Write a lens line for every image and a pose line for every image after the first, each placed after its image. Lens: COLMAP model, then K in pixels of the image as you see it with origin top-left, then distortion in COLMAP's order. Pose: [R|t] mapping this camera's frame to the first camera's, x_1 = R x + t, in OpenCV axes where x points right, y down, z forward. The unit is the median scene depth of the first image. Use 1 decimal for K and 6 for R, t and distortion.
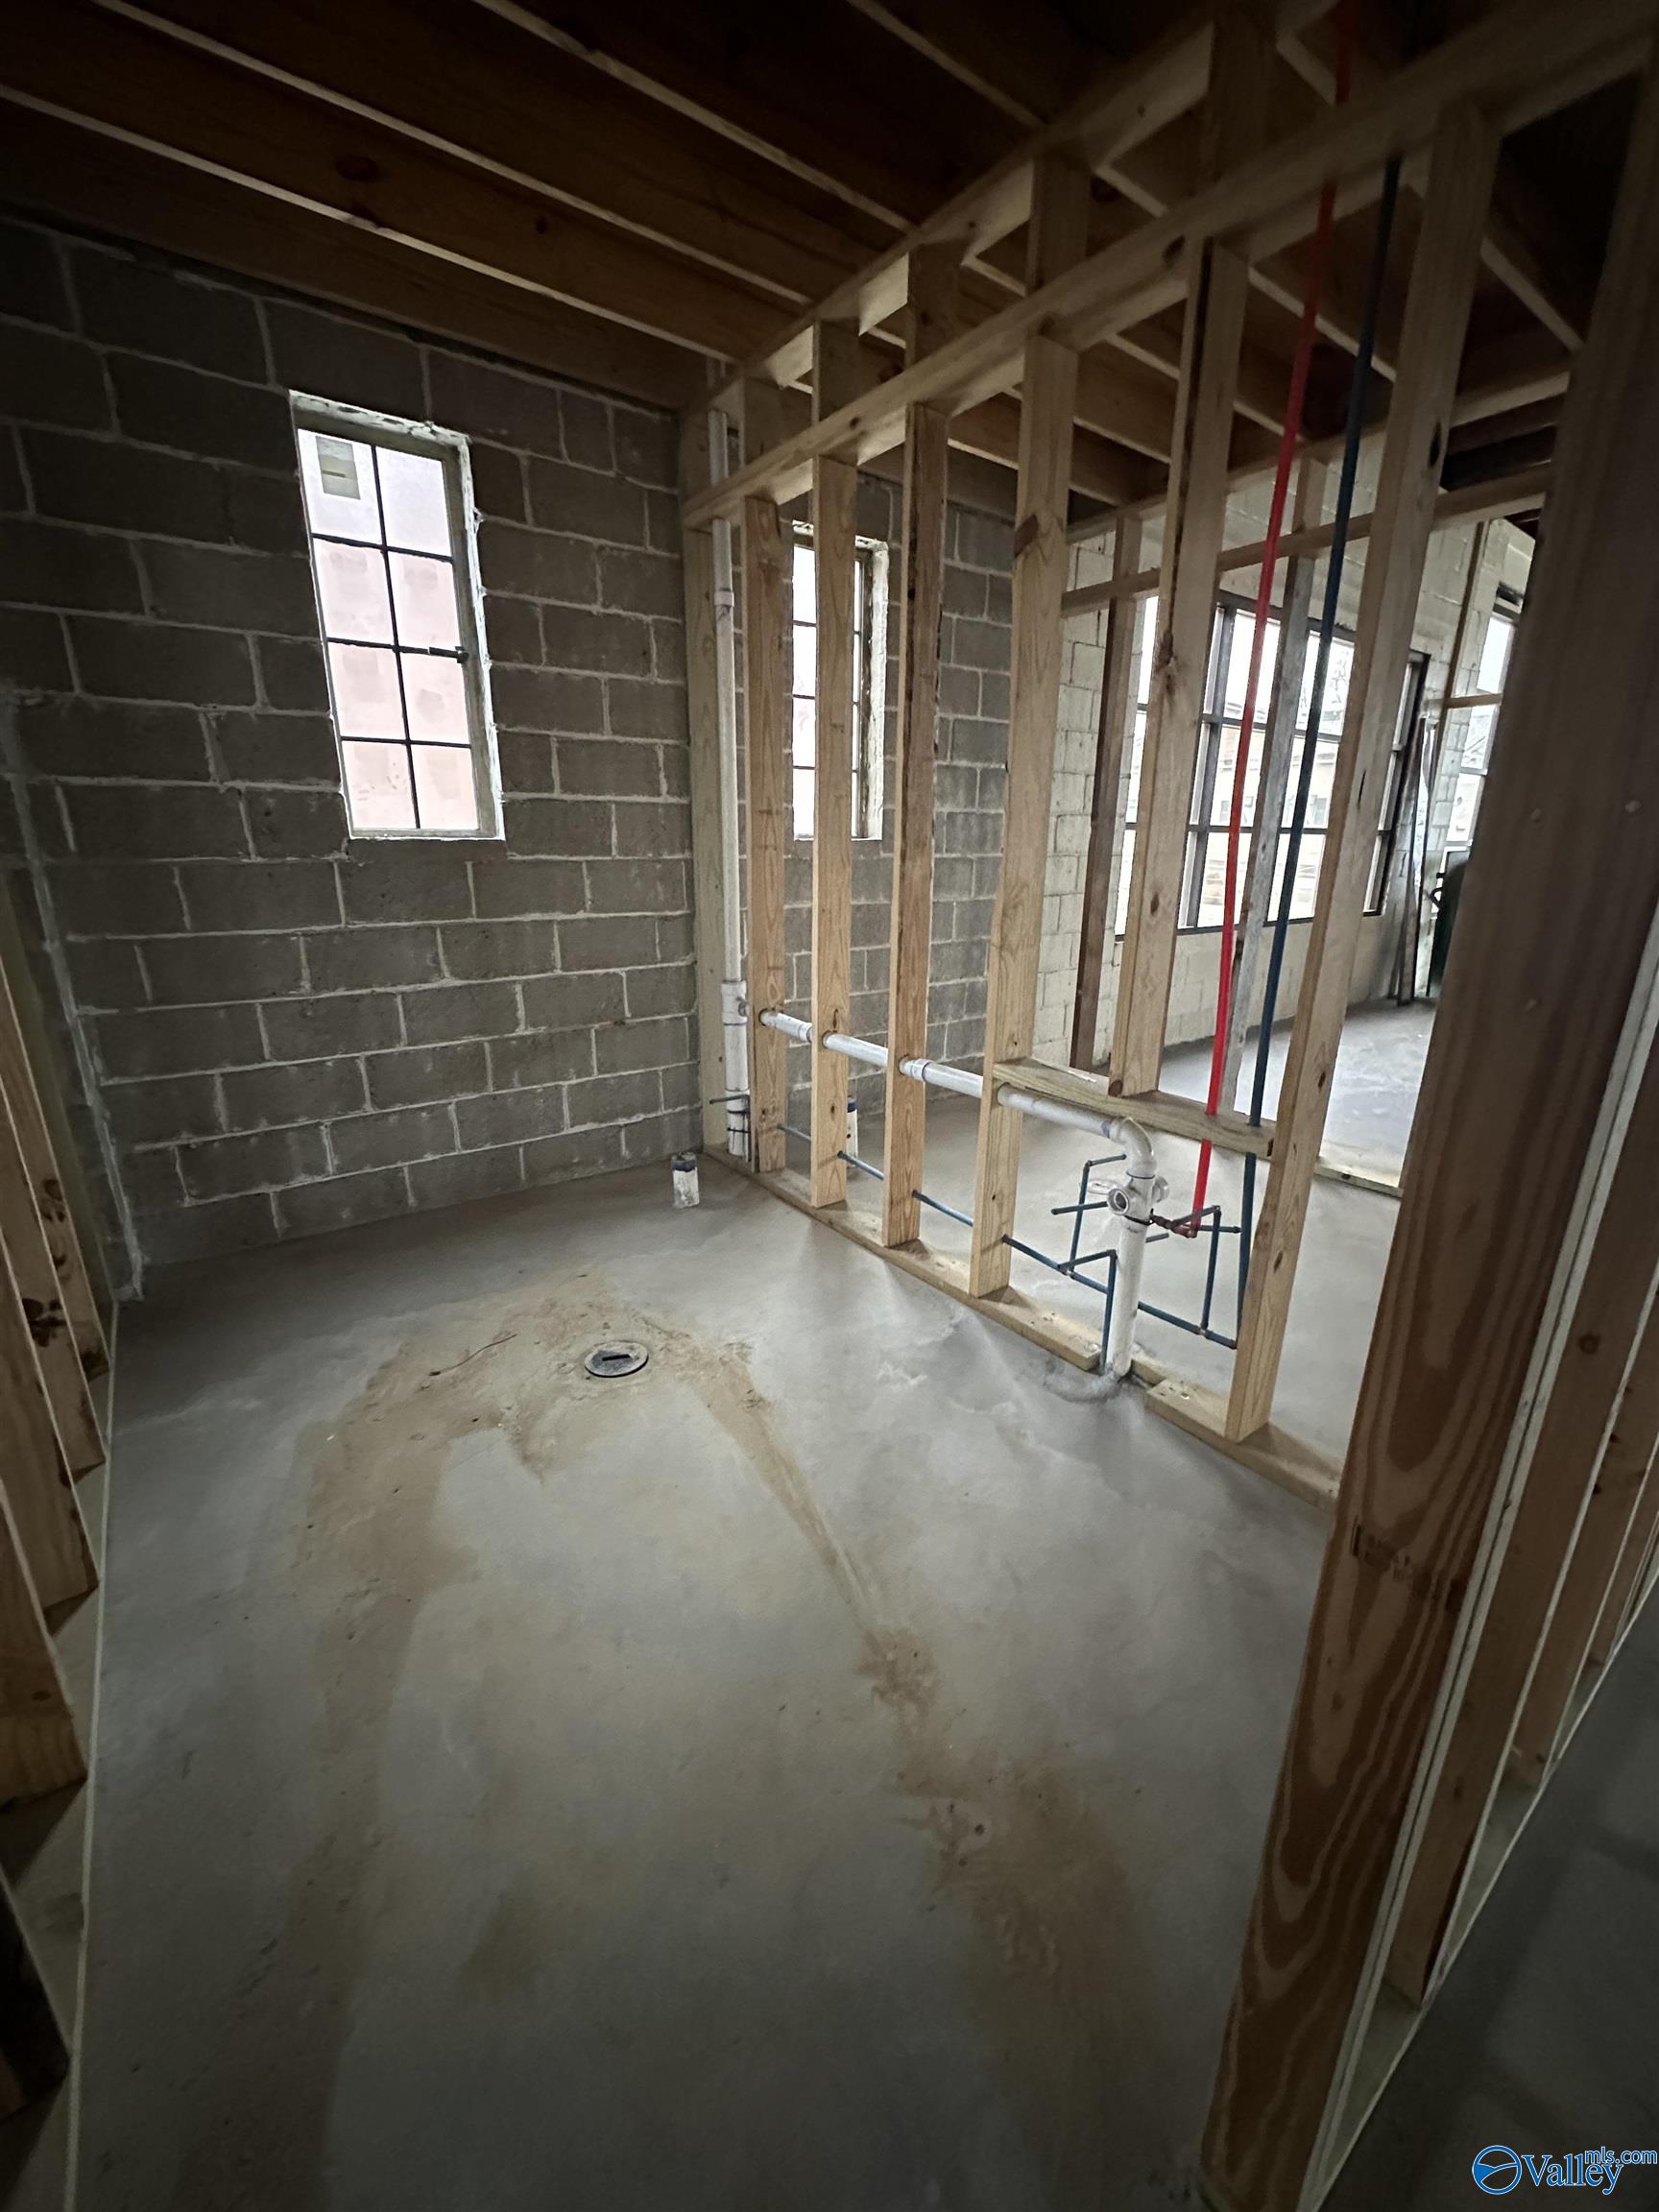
lens RADIAL K [[879.1, 0, 841.7], [0, 879.1, 1108.3], [0, 0, 1]] dist [-0.004499, 0.000085]
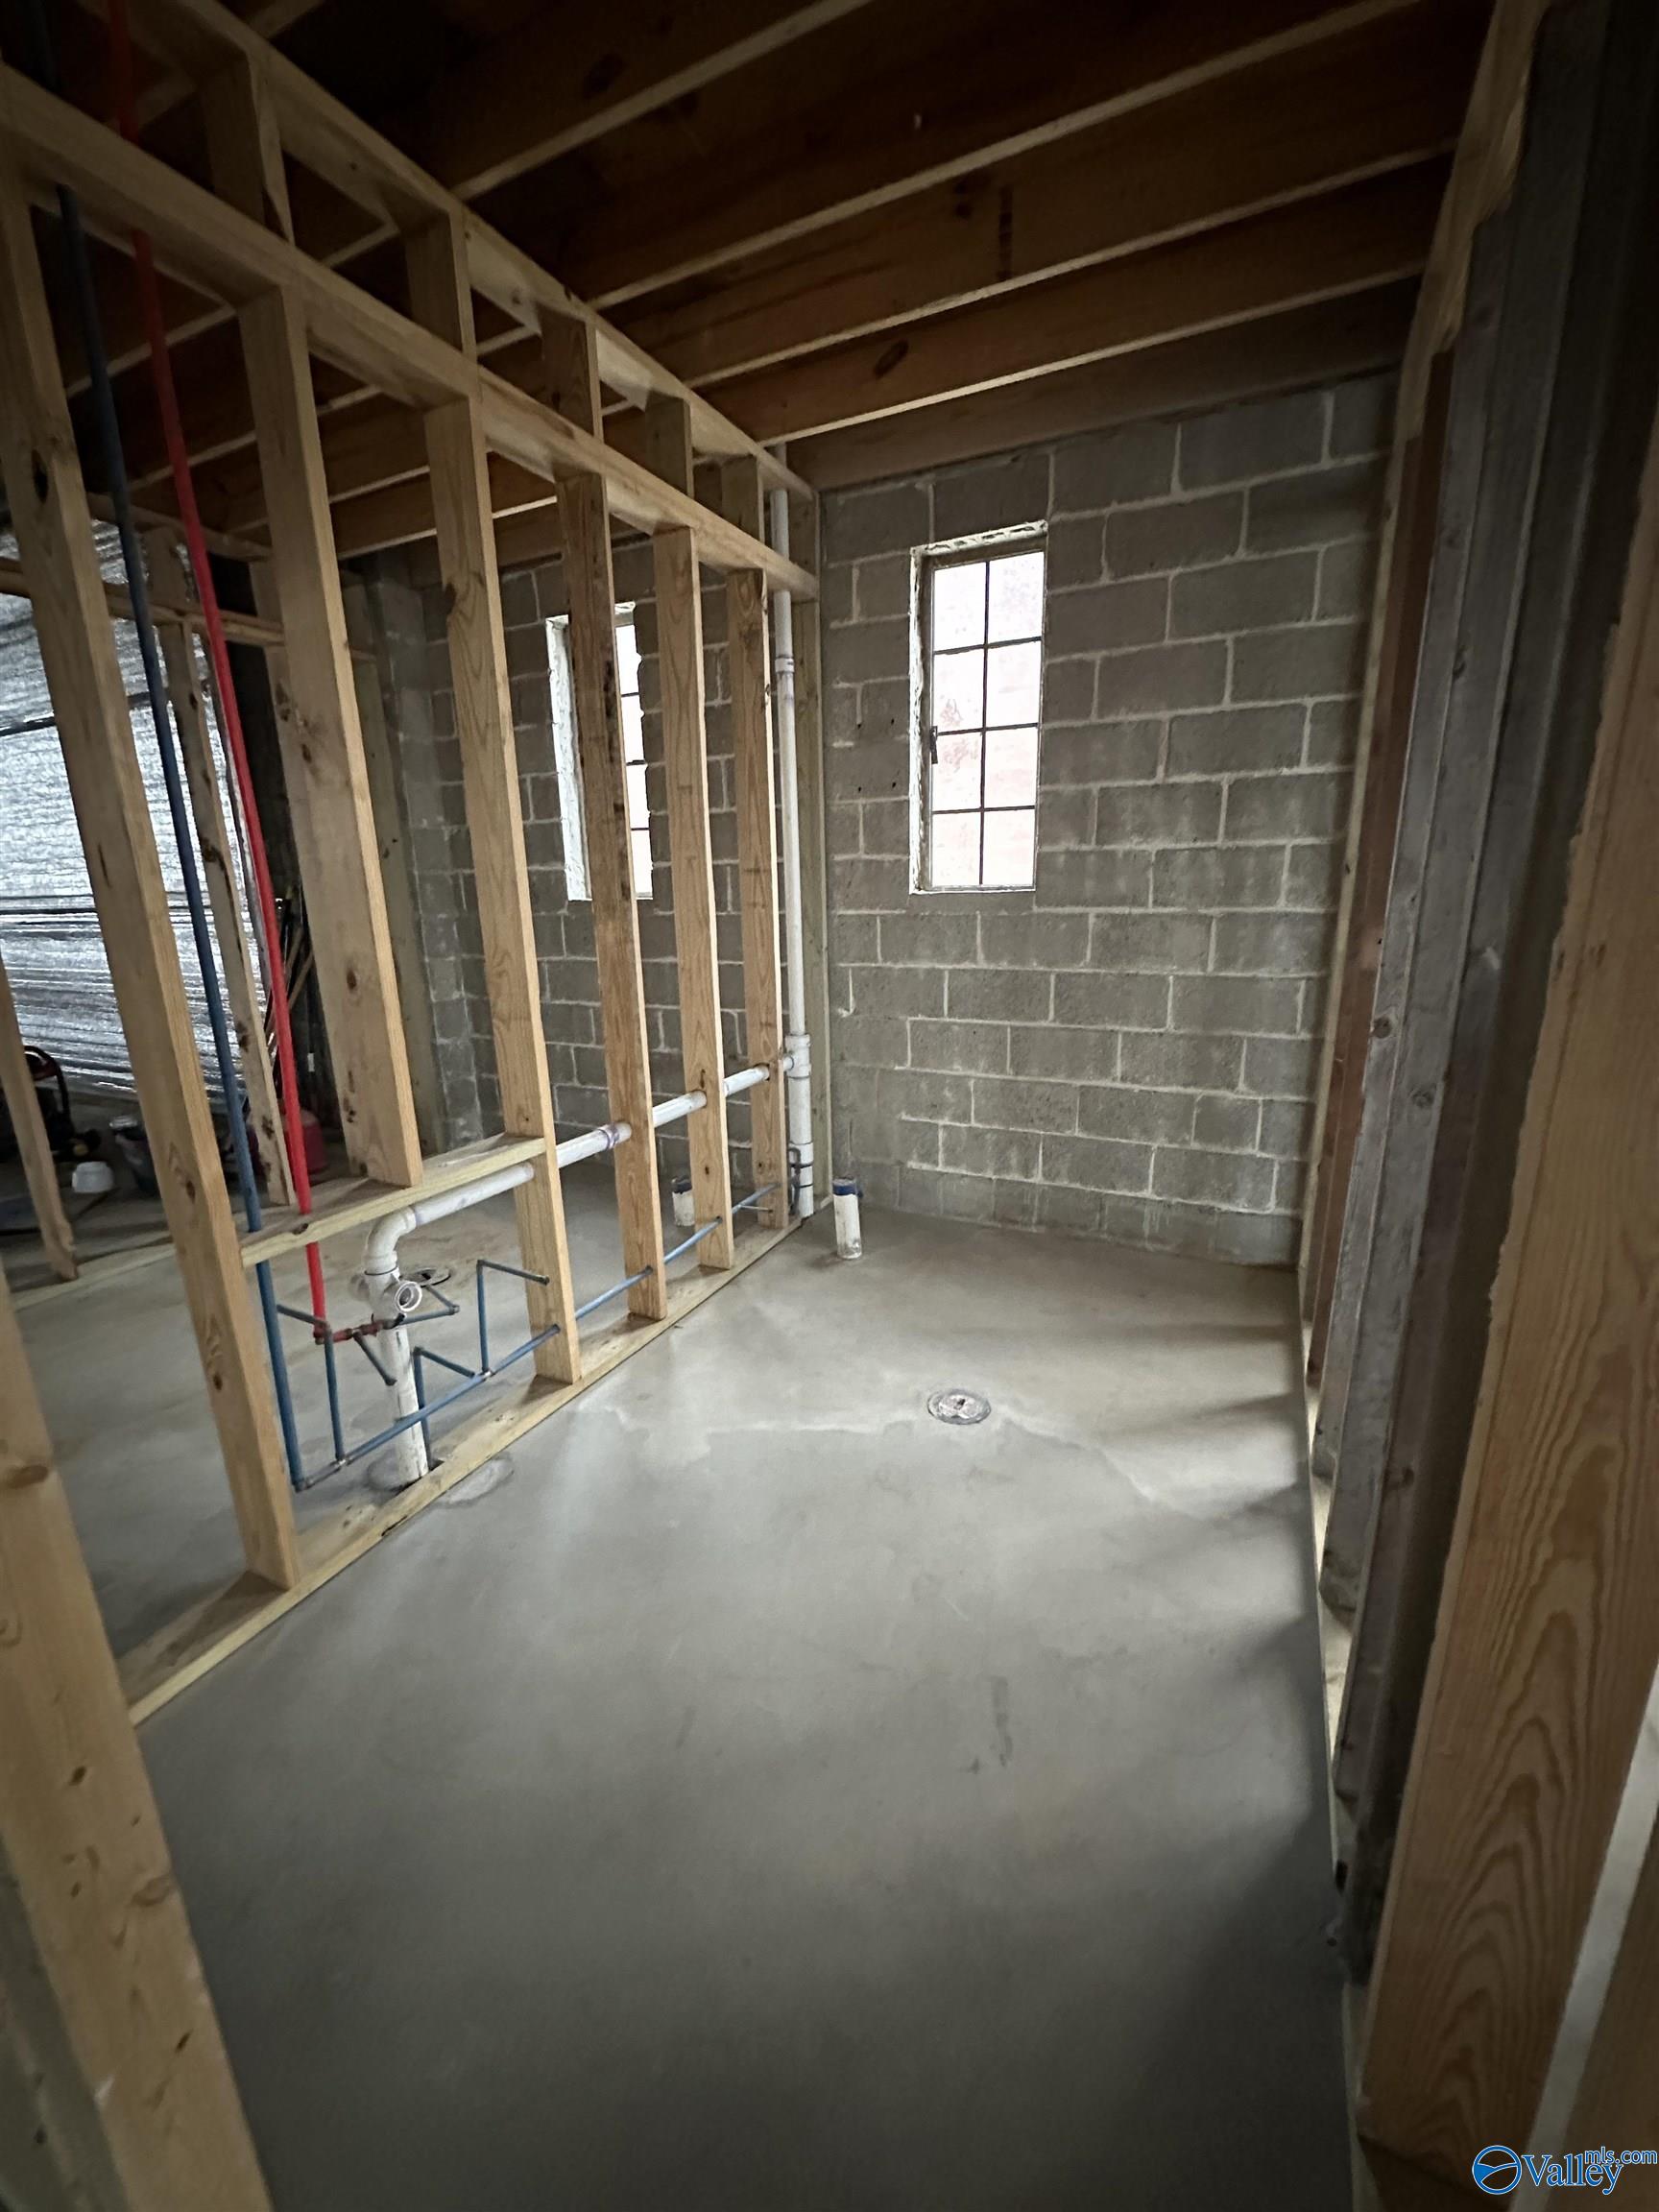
lens RADIAL K [[879.1, 0, 833.3], [0, 879.1, 1109.2], [0, 0, 1]] dist [-0.004499, 0.000085]
pose [[0.442512, 0.199390, -0.874315, 0.648548], [-0.239191, 0.965890, 0.099214, -0.140067], [0.864274, 0.165225, 0.475111, 0.462691]]
